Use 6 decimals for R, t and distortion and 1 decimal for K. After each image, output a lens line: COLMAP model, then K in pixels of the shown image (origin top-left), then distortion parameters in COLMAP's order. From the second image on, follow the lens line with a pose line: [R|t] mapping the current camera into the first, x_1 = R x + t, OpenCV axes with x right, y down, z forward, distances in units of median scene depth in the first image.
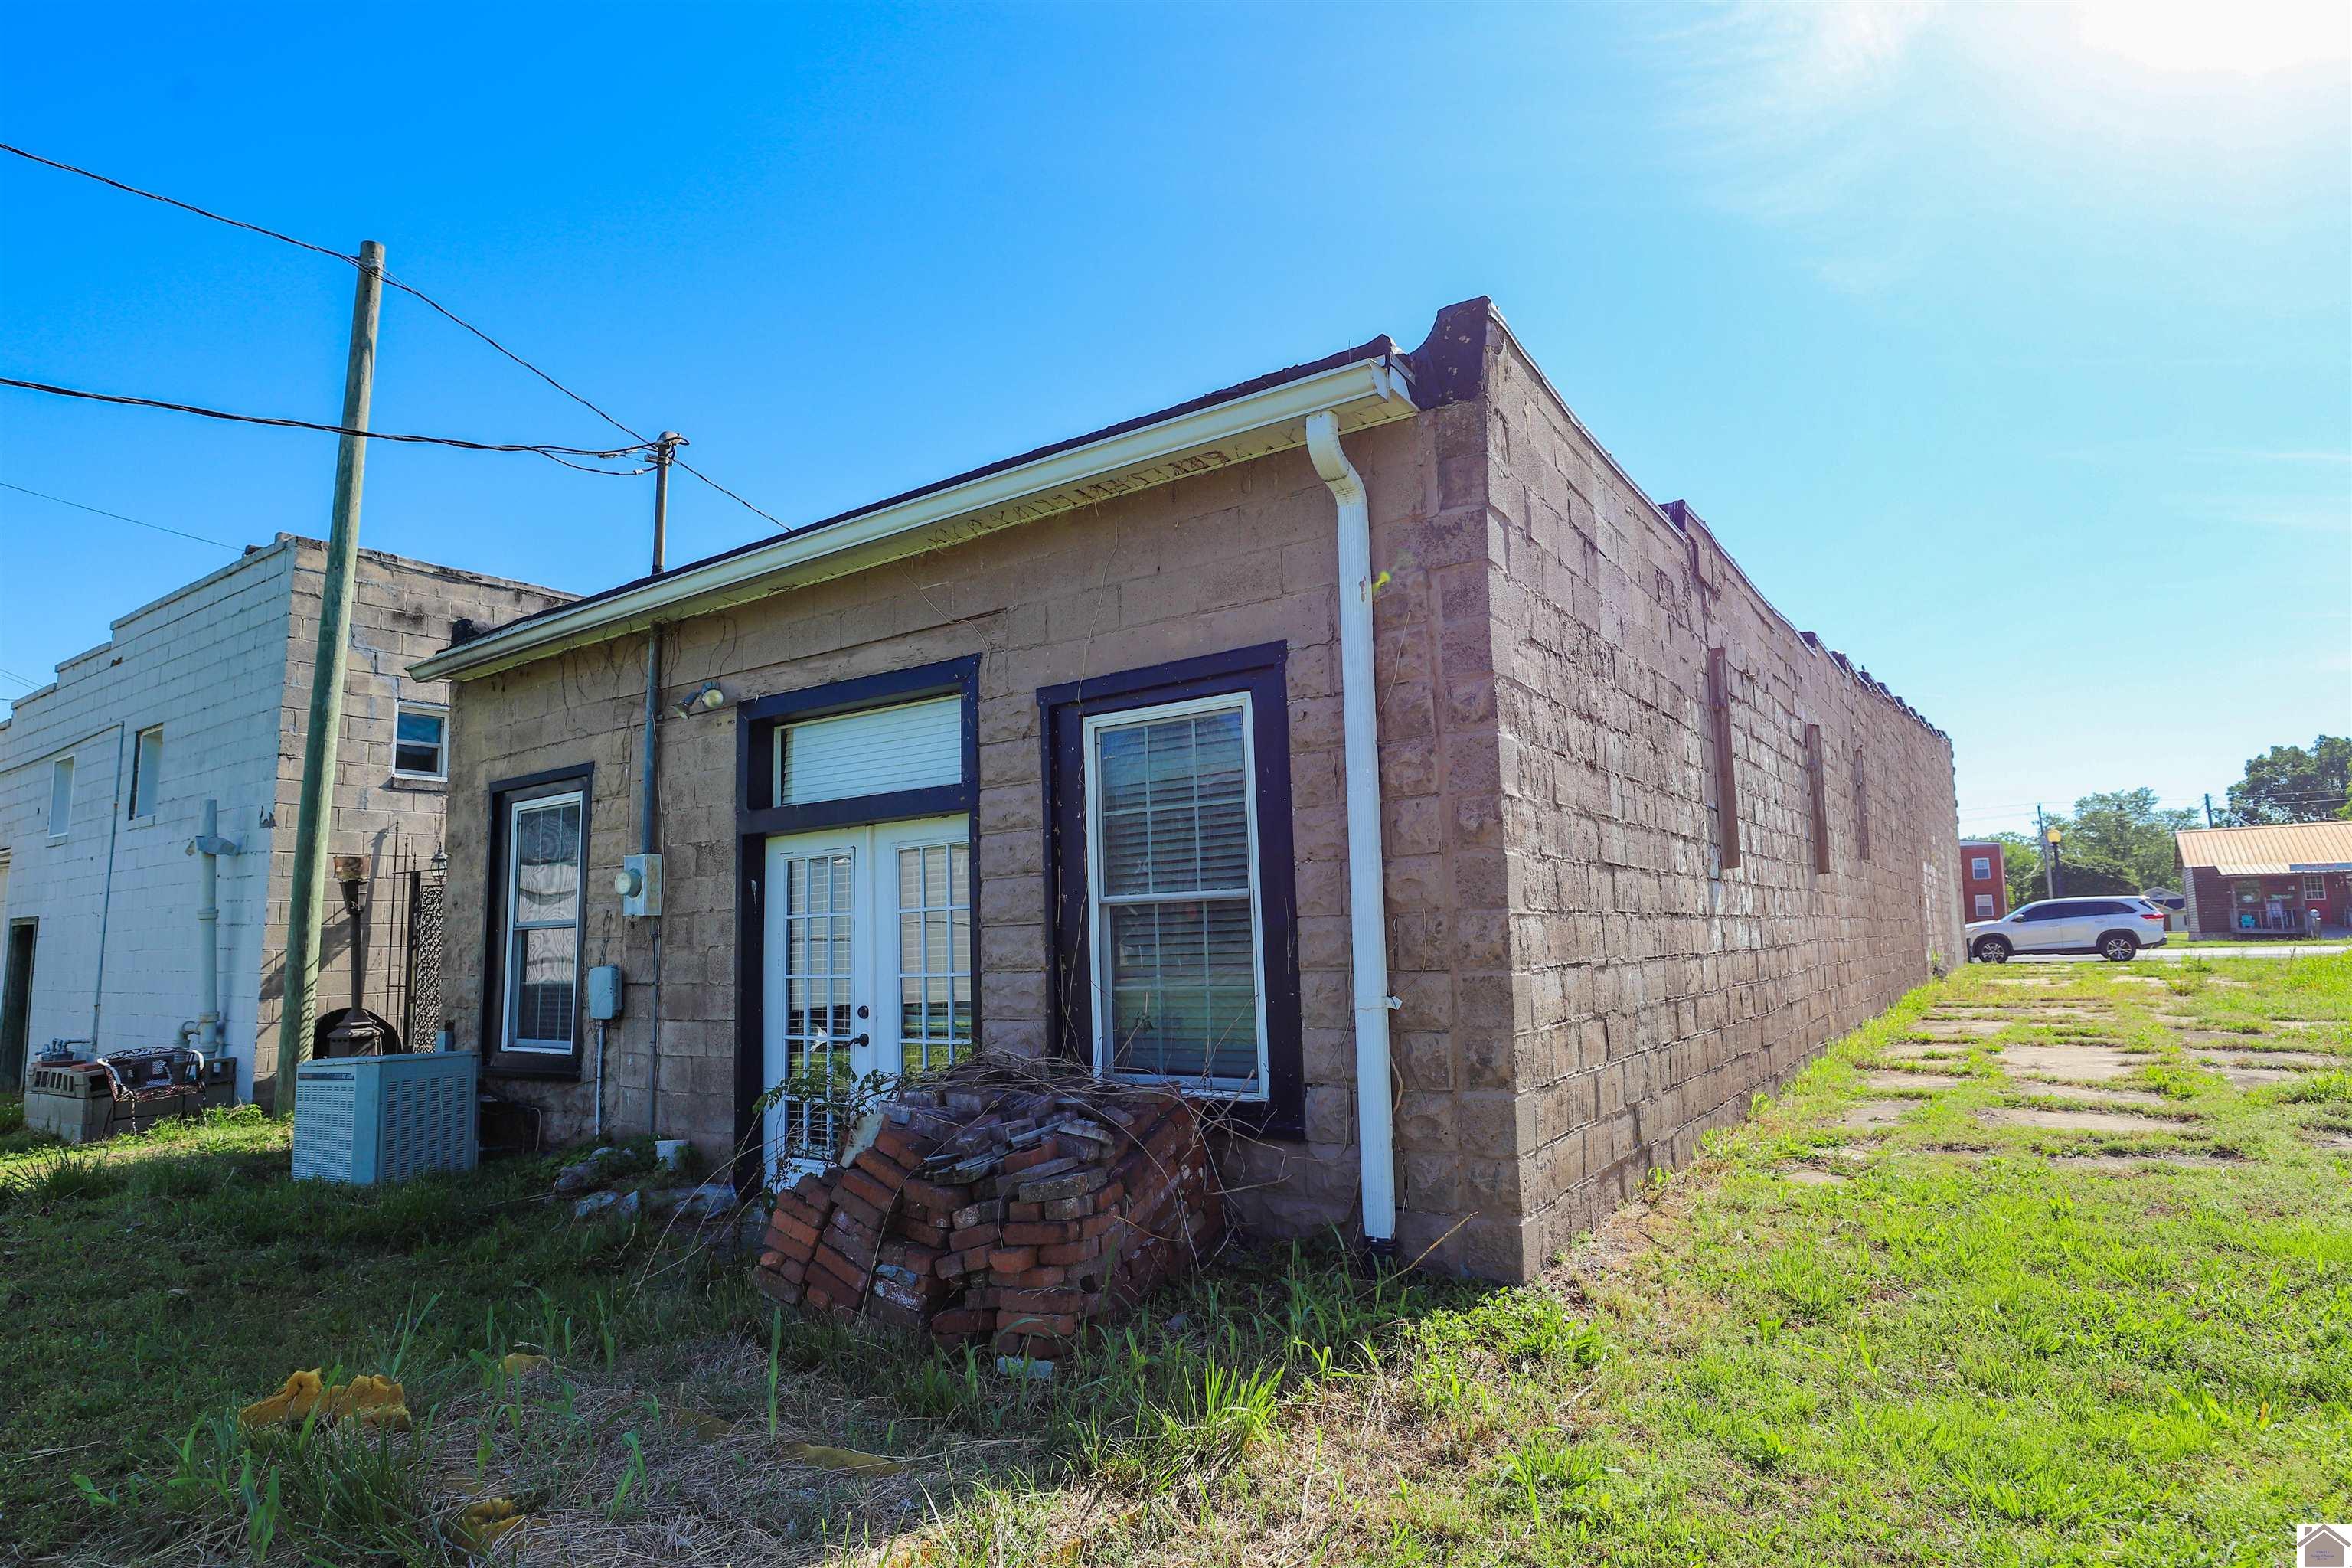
lens RADIAL K [[1249.9, 0, 1176.0], [0, 1249.9, 784.0], [0, 0, 1]] dist [-0.020569, 0.001669]
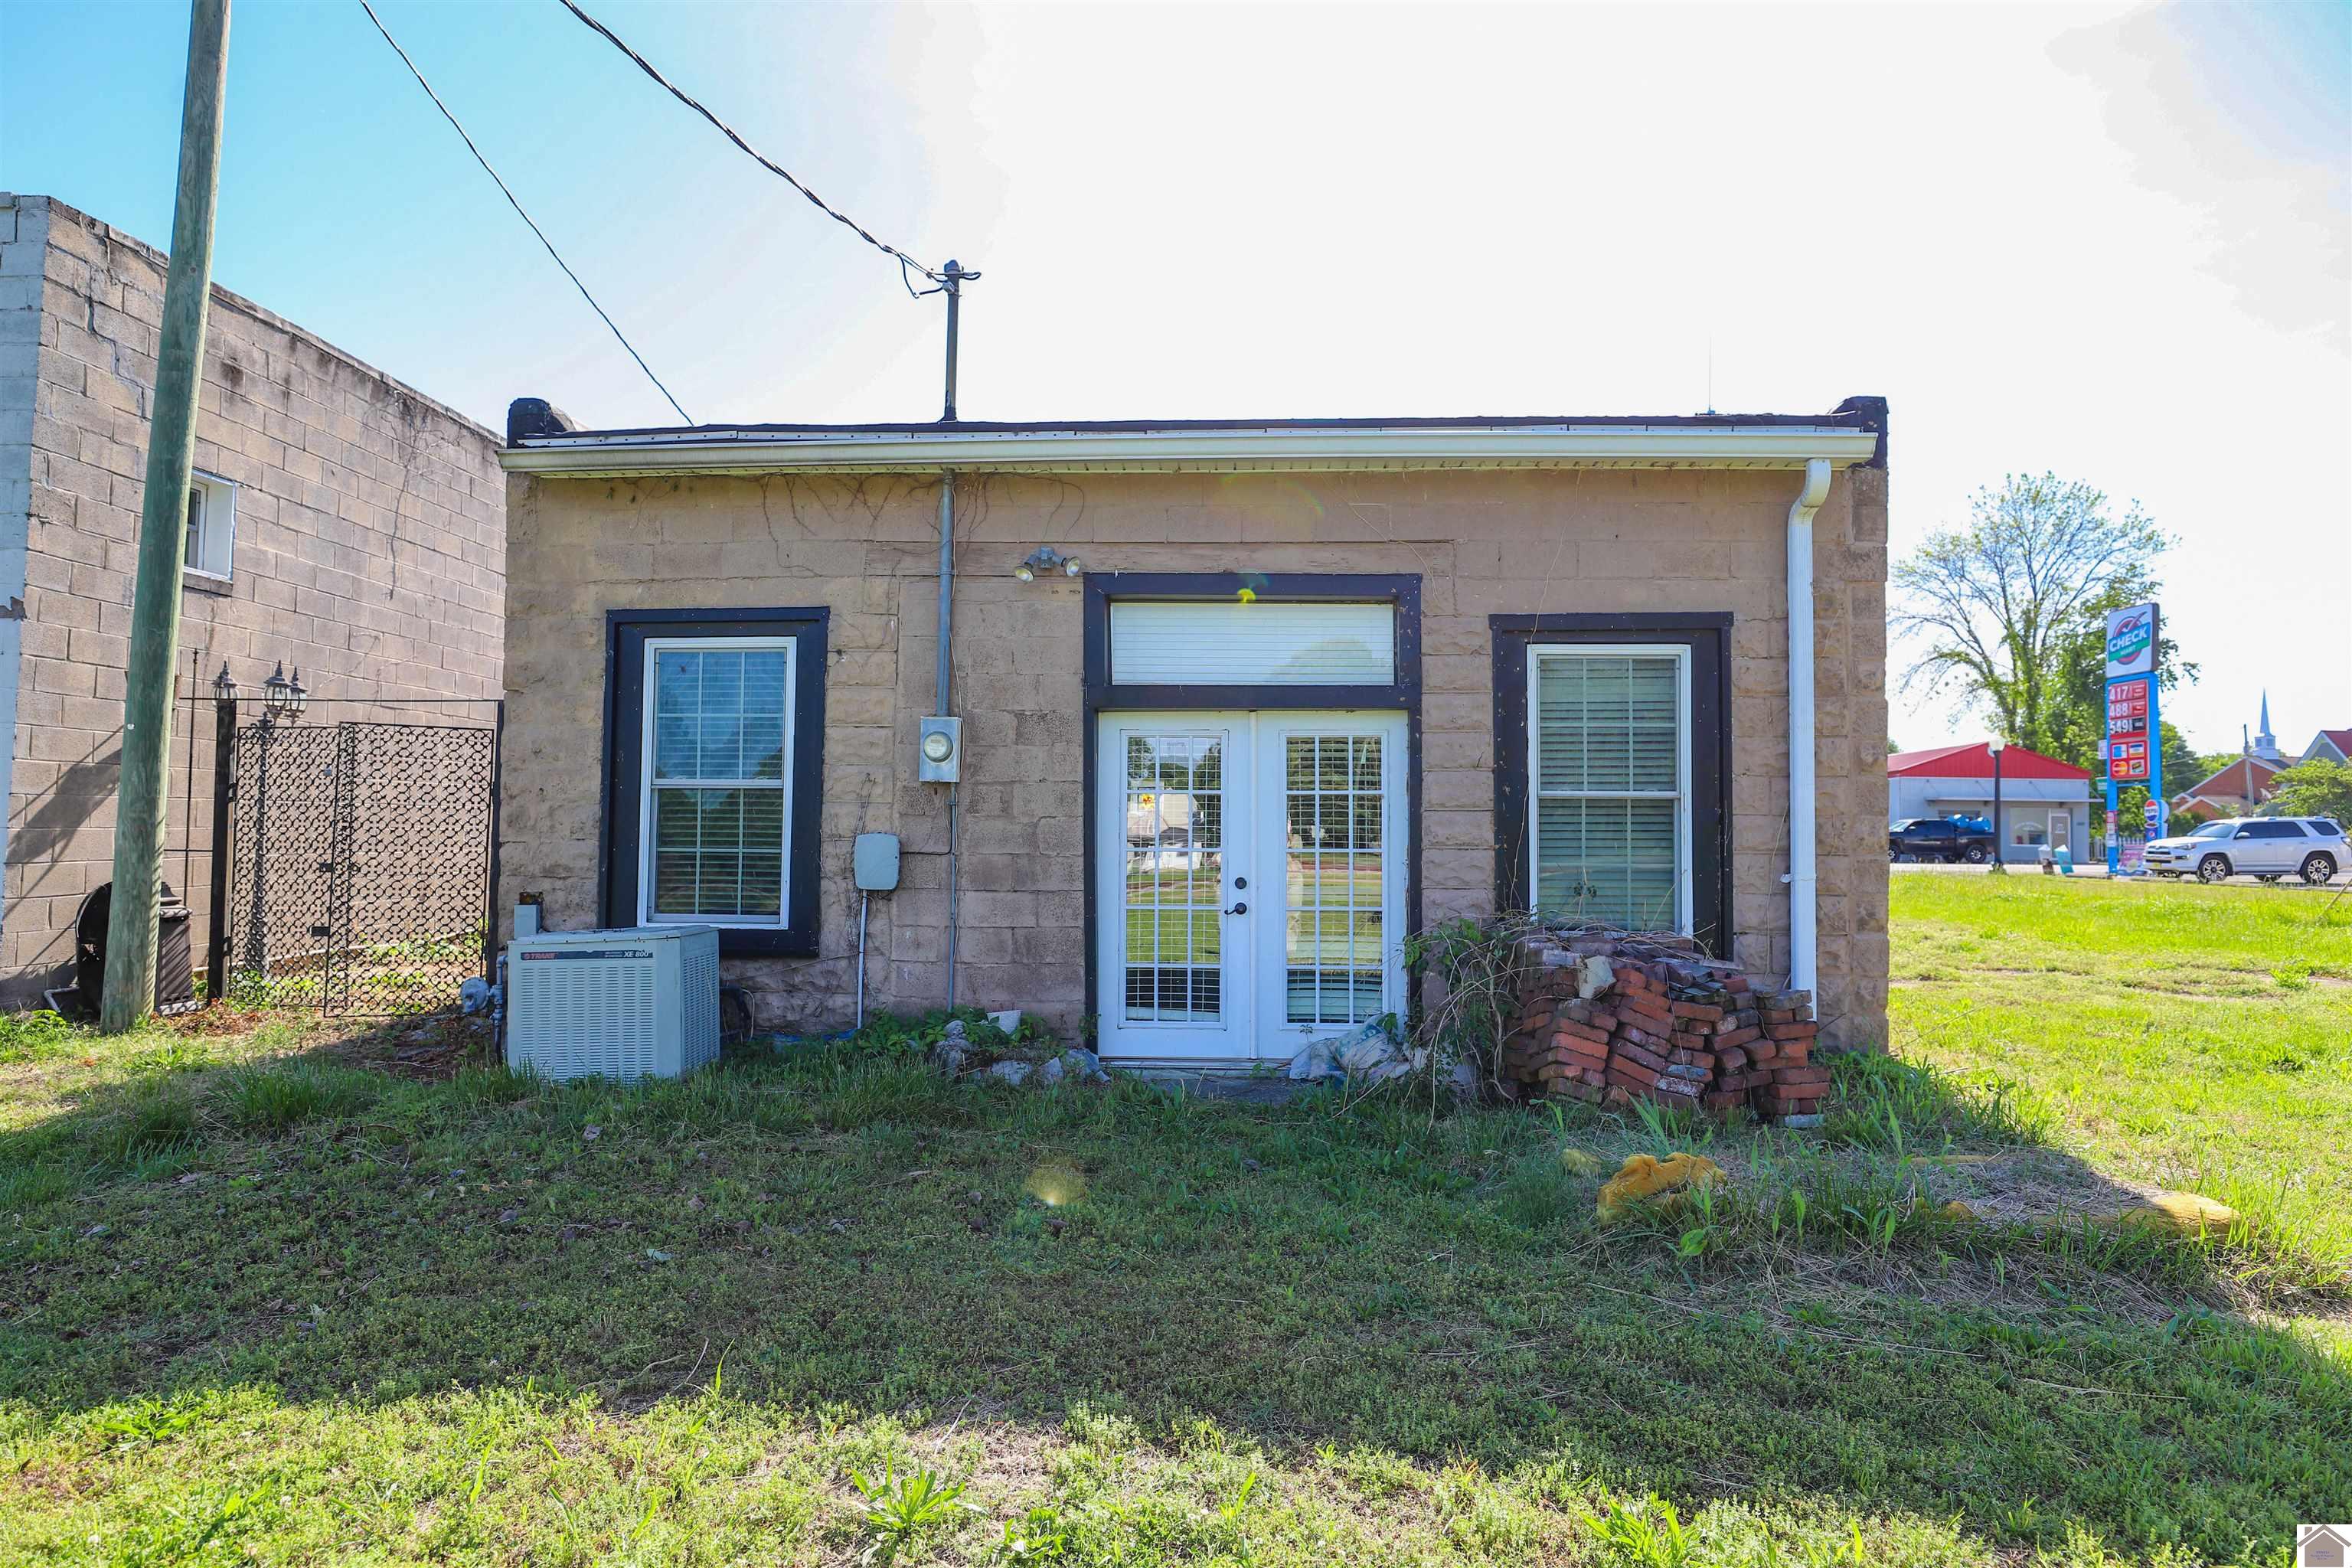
lens RADIAL K [[1249.9, 0, 1176.0], [0, 1249.9, 784.0], [0, 0, 1]] dist [-0.020569, 0.001669]
pose [[0.849074, 0.055775, 0.525321, -0.976112], [-0.097244, 0.993920, 0.051647, 0.051777], [-0.519246, -0.094937, 0.849335, 0.127132]]
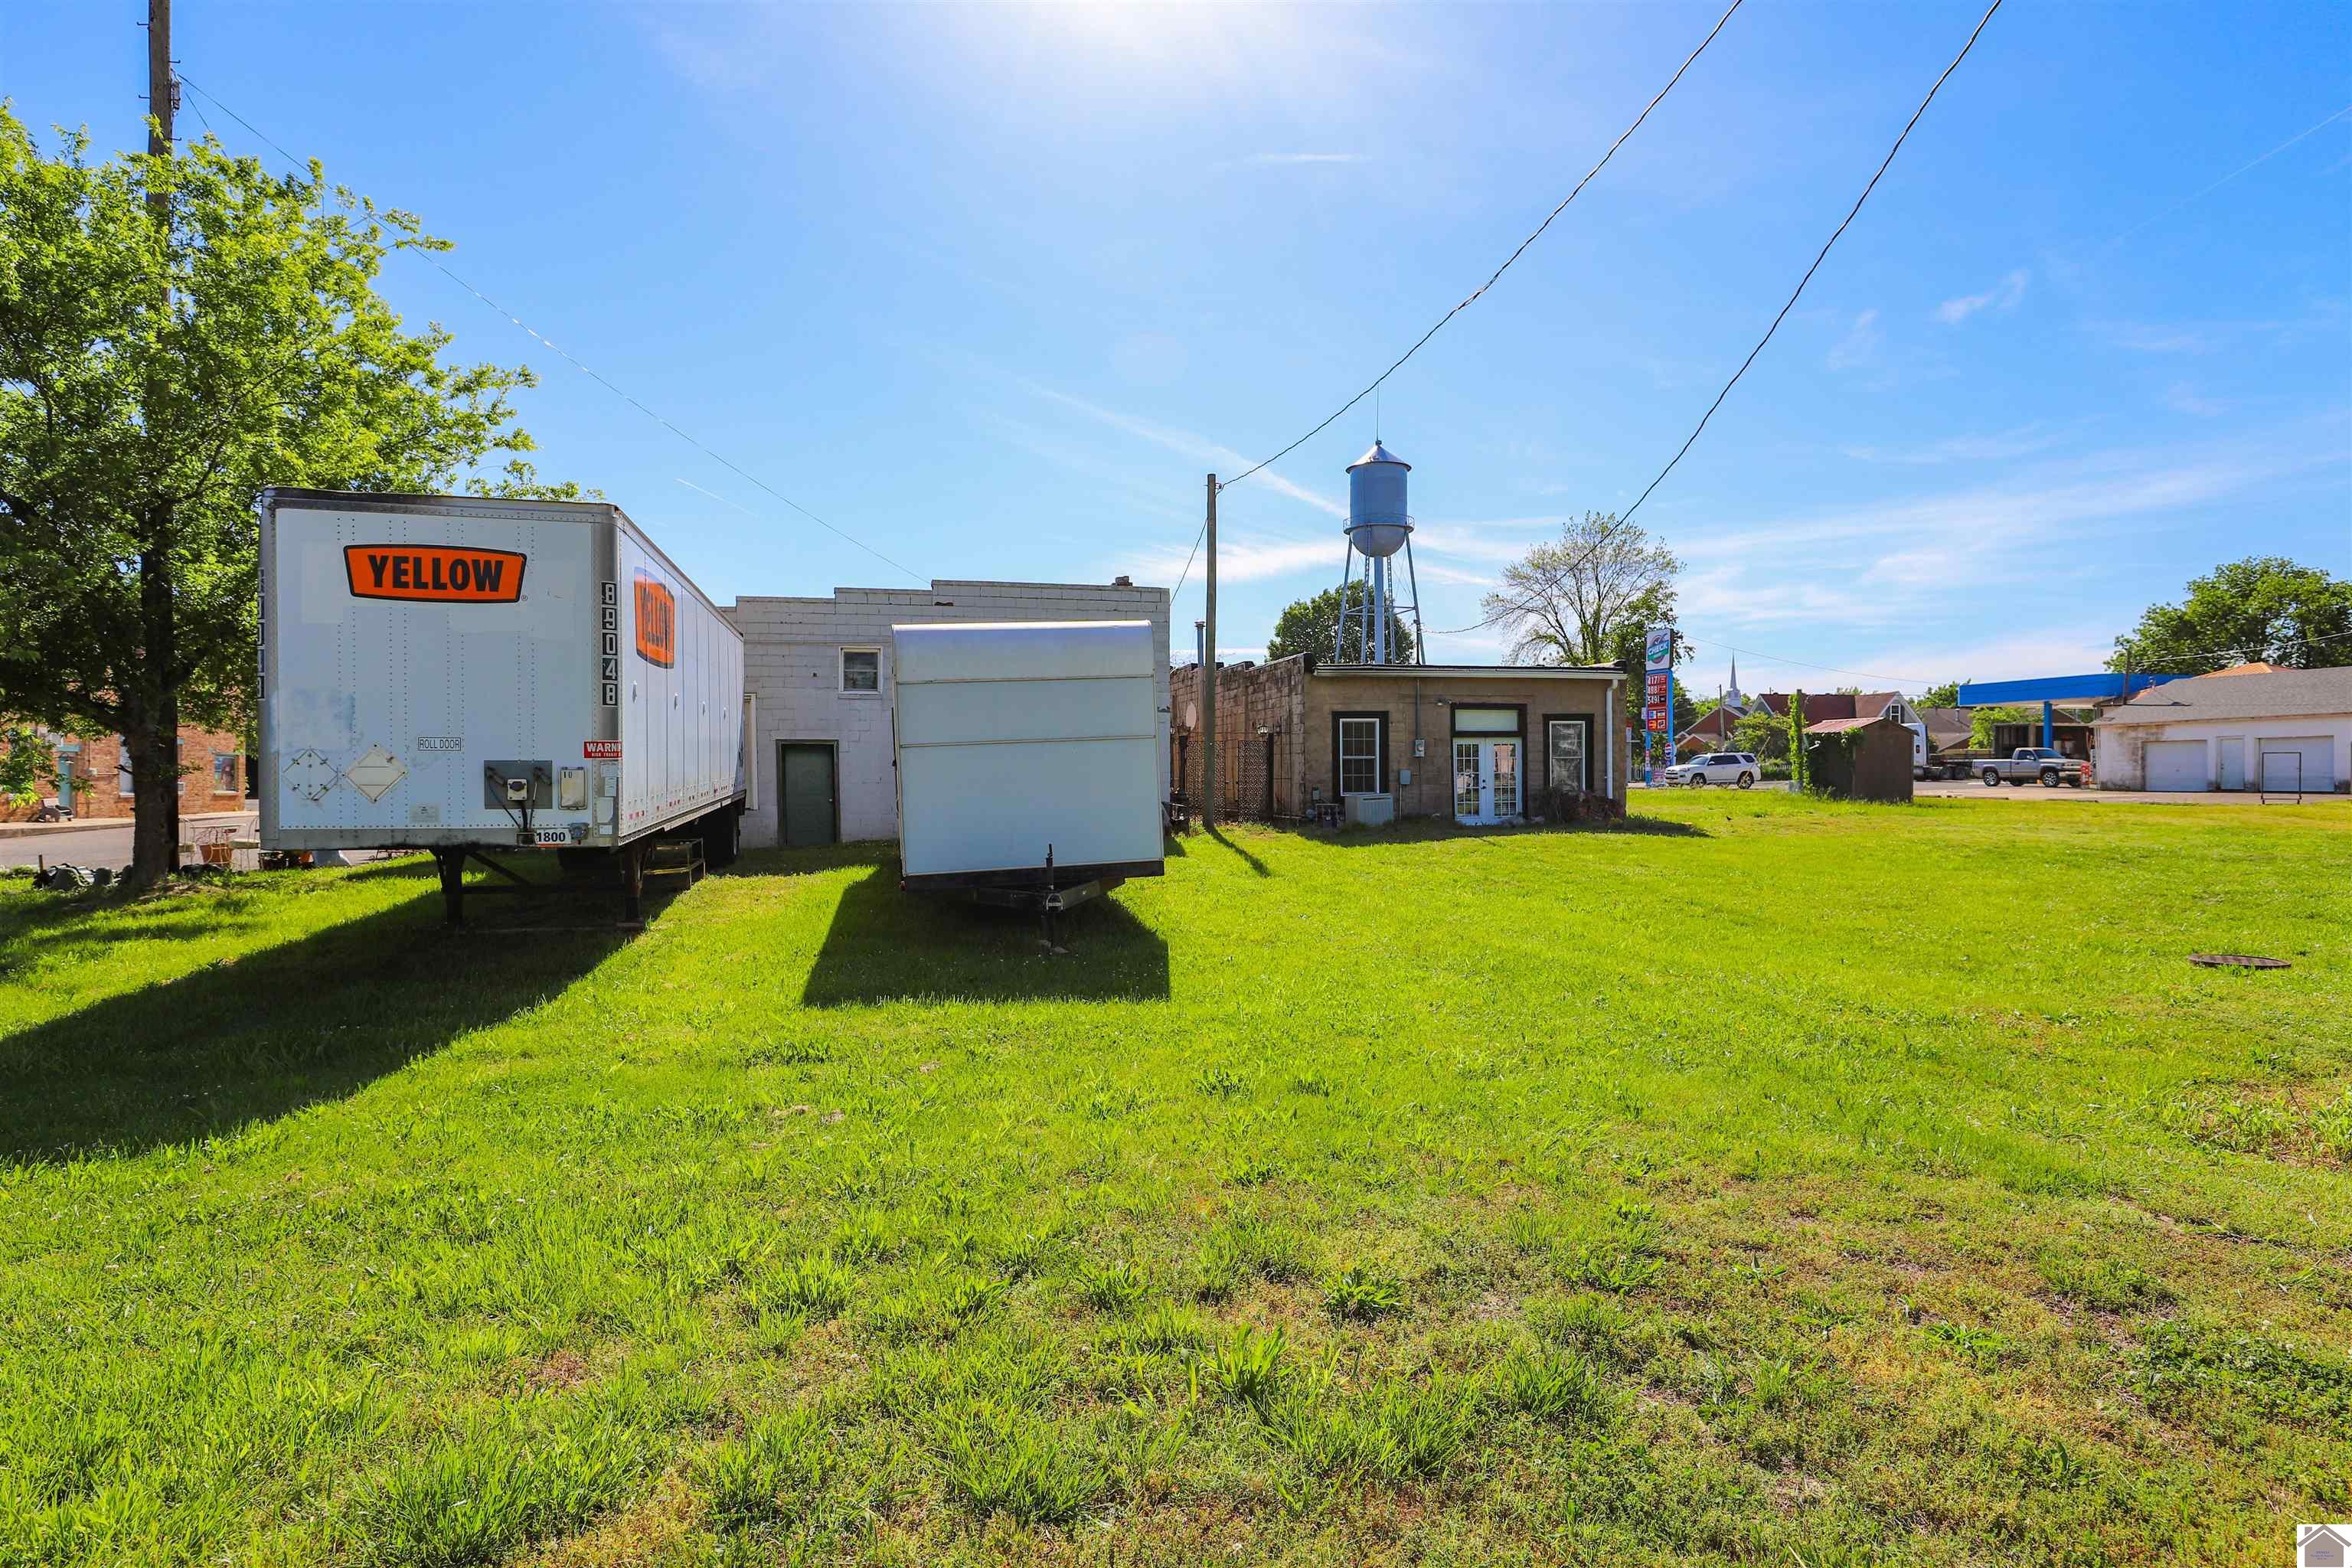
lens RADIAL K [[1249.9, 0, 1176.0], [0, 1249.9, 784.0], [0, 0, 1]] dist [-0.020569, 0.001669]
pose [[0.656888, 0.014827, 0.753842, -4.641764], [-0.105190, 0.991831, 0.072154, -0.005819], [-0.746615, -0.126694, 0.653081, -1.119612]]
